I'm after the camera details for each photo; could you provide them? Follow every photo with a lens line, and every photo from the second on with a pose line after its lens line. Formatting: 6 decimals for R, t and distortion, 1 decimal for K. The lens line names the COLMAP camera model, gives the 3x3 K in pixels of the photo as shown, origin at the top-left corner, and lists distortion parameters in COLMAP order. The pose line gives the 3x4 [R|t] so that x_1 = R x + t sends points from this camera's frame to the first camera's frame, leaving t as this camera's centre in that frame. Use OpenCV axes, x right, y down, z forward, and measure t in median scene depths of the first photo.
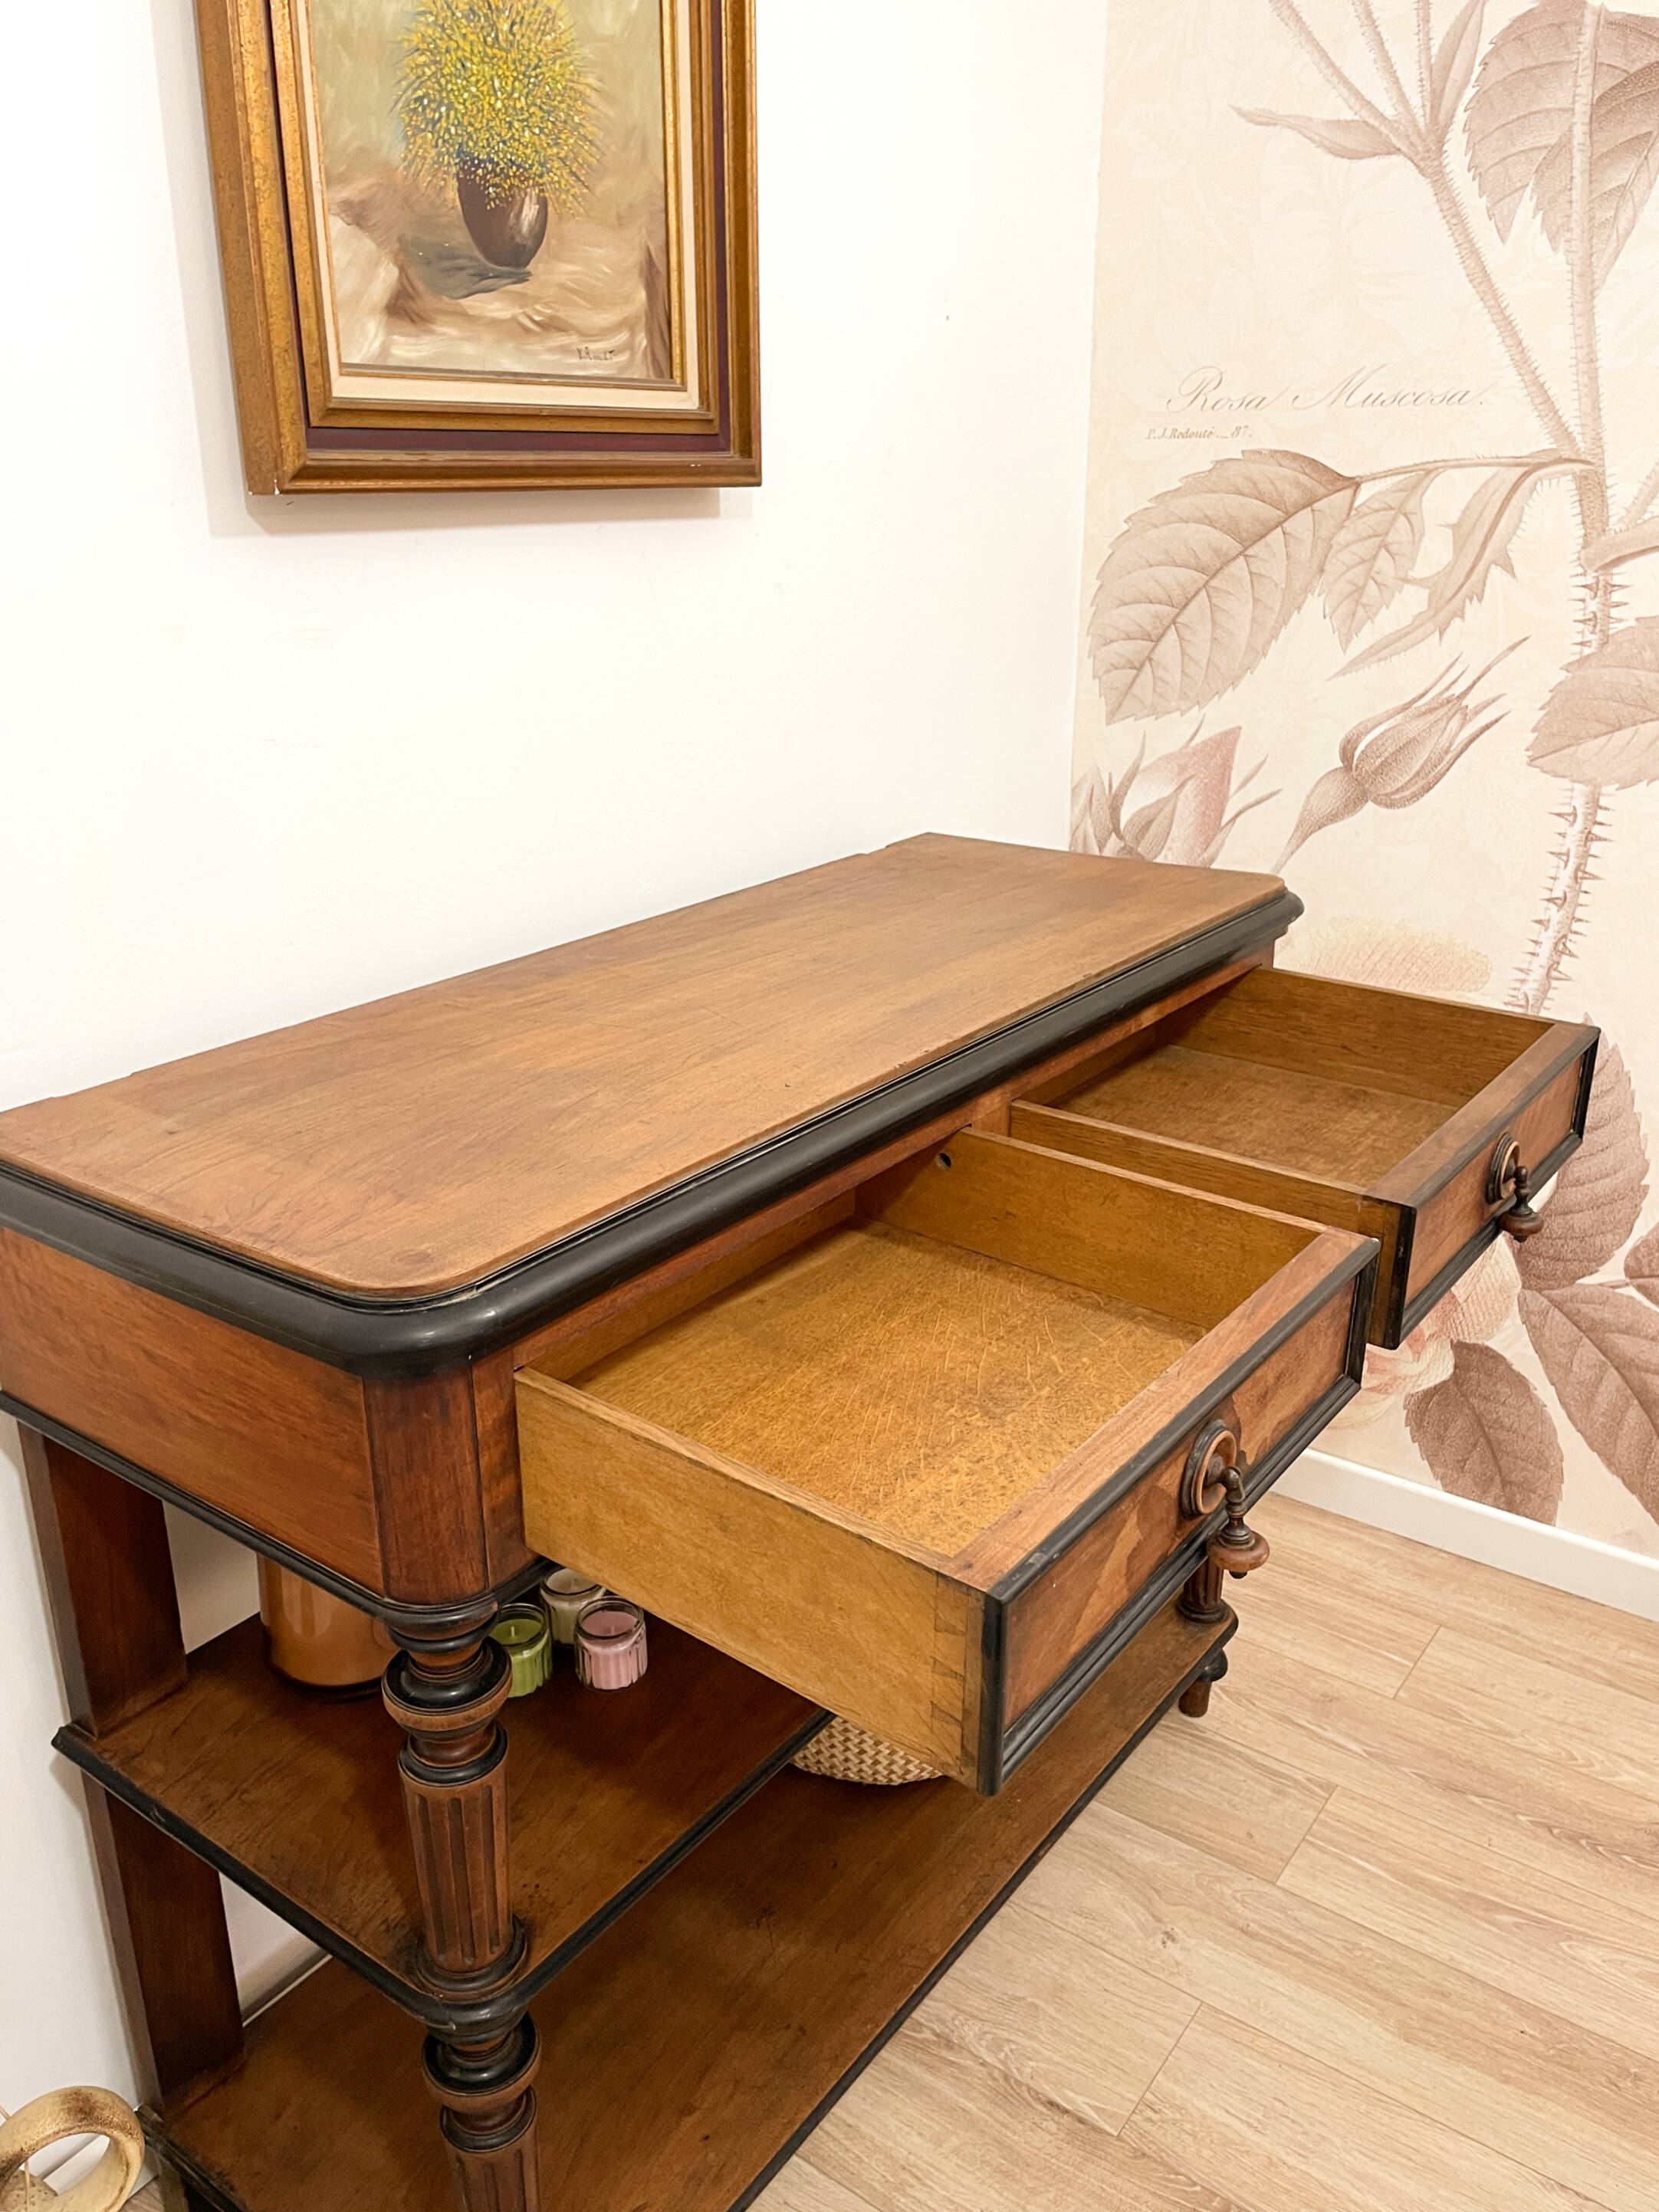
lens RADIAL K [[1724.9, 0, 814.0], [0, 1724.9, 1078.7], [0, 0, 1]] dist [0.081742, -0.116111]
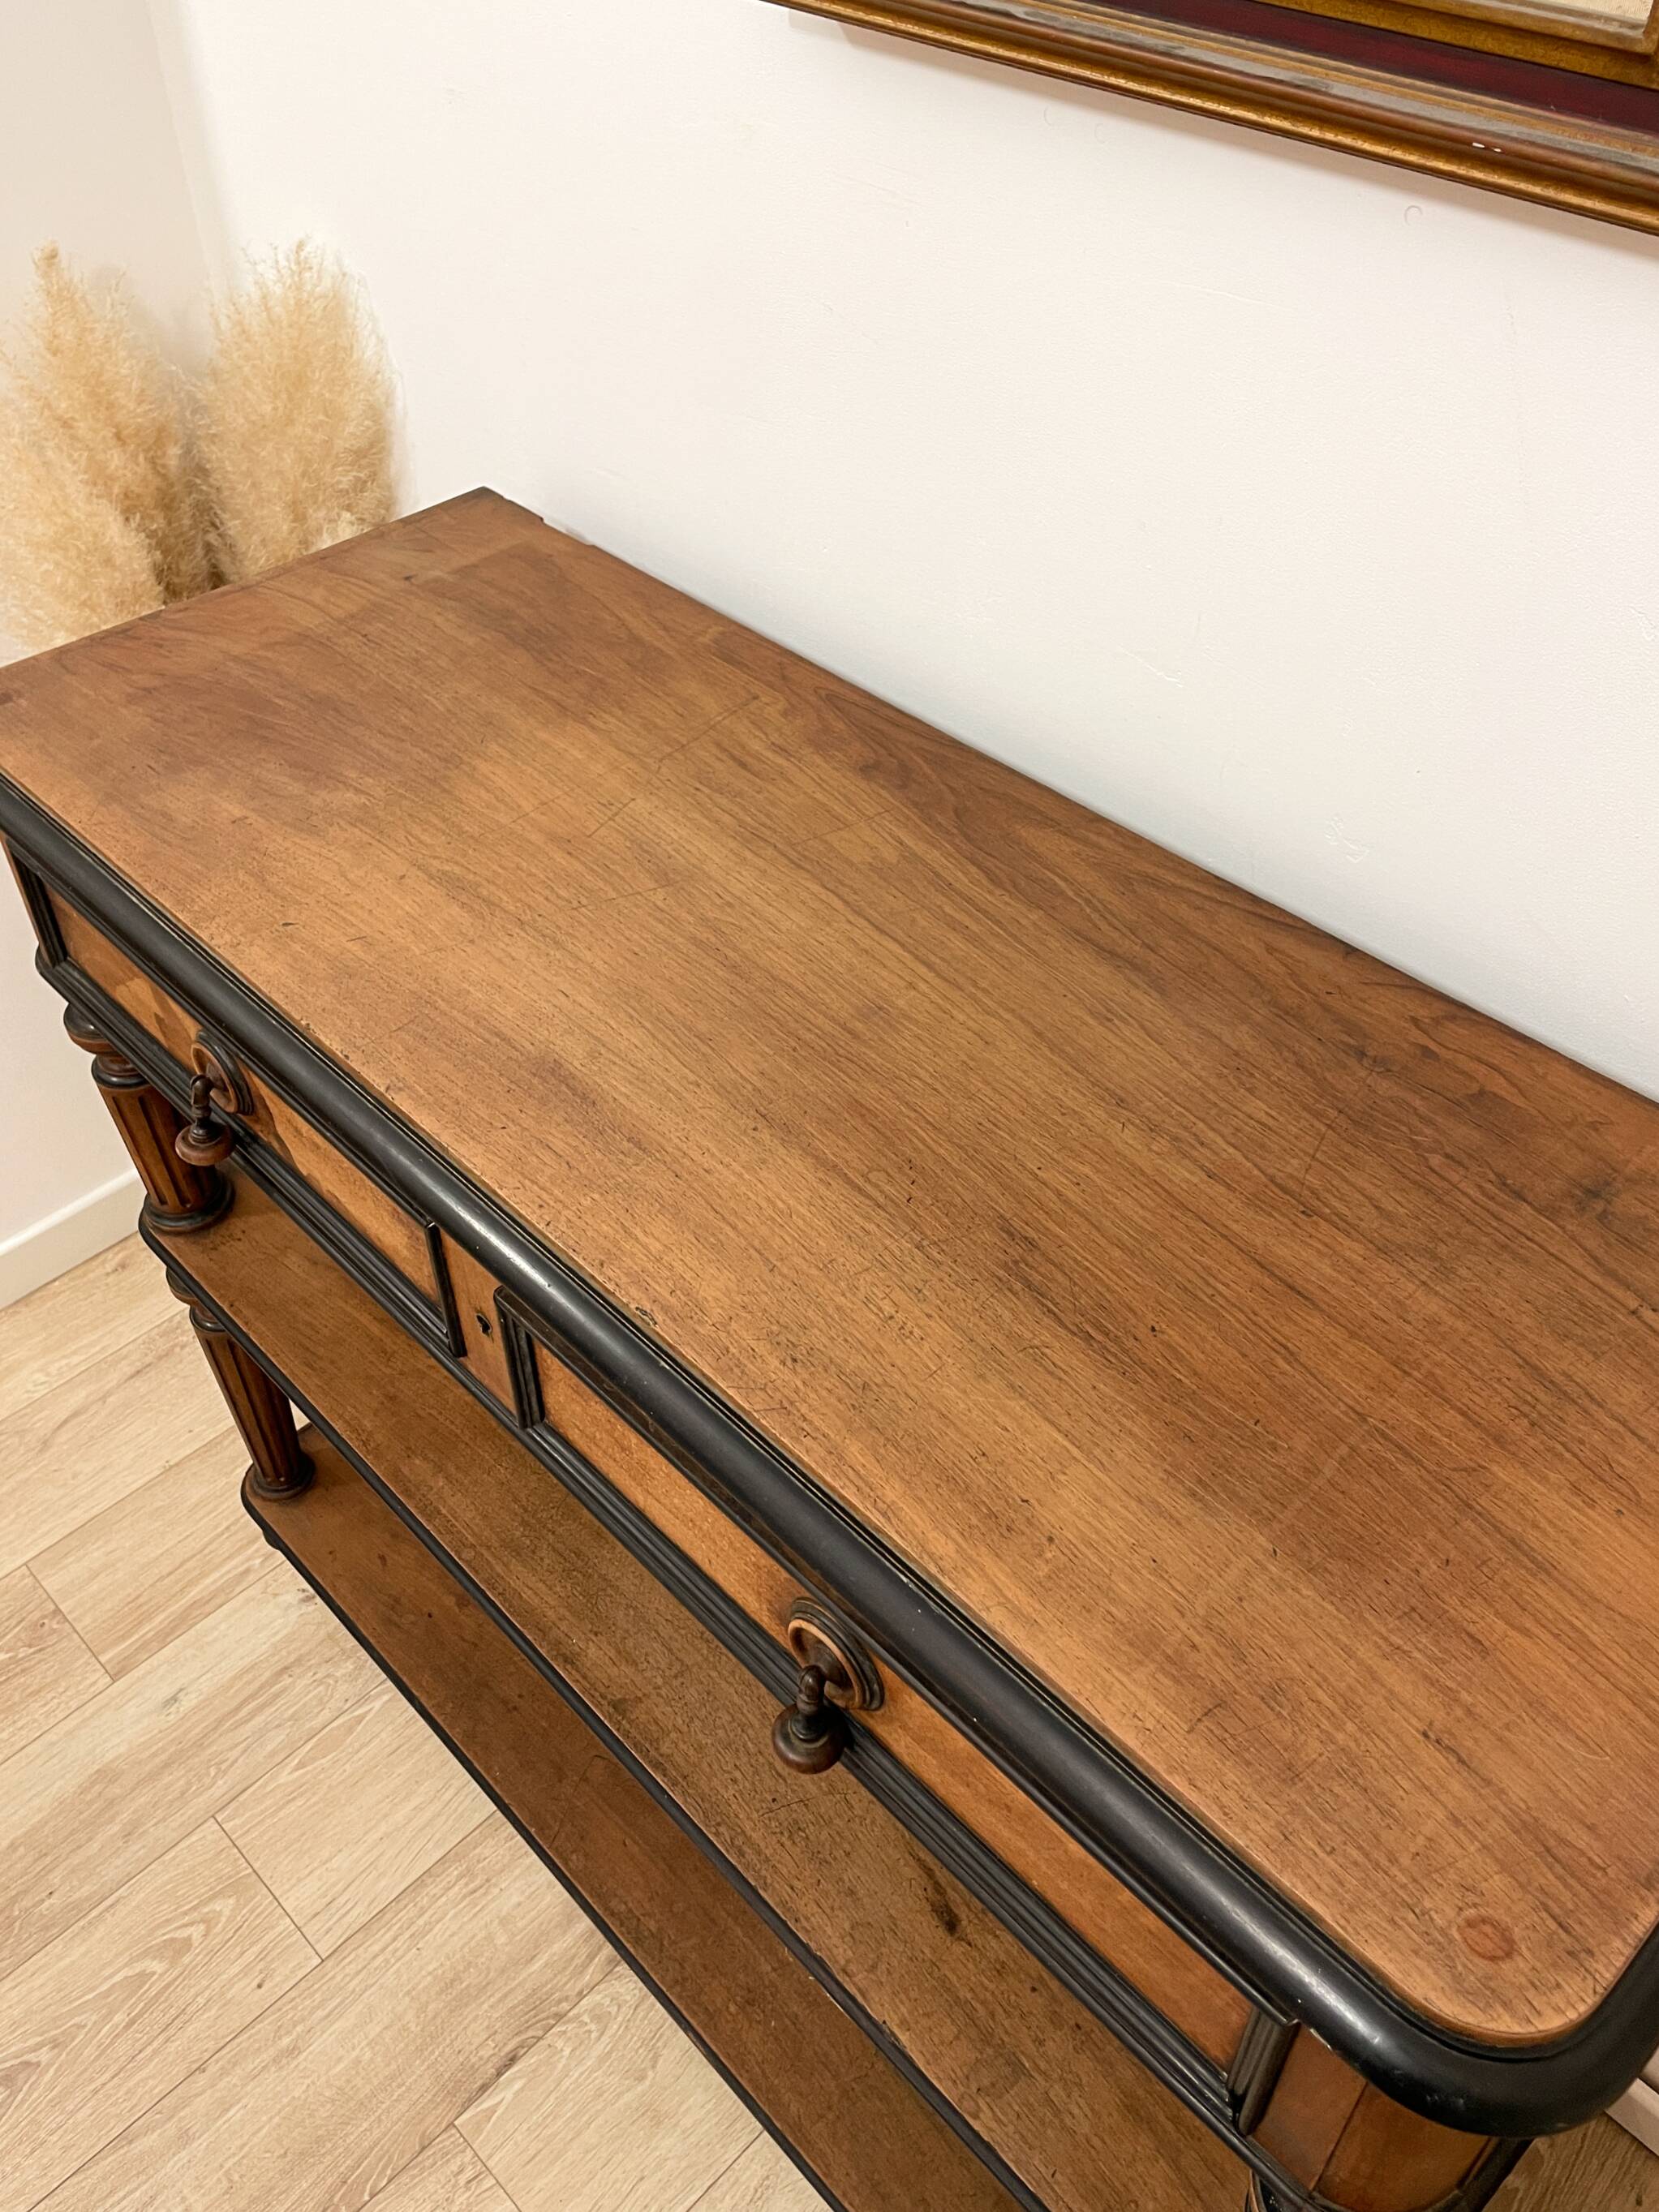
lens RADIAL K [[1816.5, 0, 833.9], [0, 1816.5, 1045.9], [0, 0, 1]] dist [0.081091, -0.112862]
pose [[-0.150533, 0.673172, -0.724002, 0.498507], [-0.325672, 0.657702, 0.679240, -0.514221], [0.933423, 0.338035, 0.120228, 0.958623]]
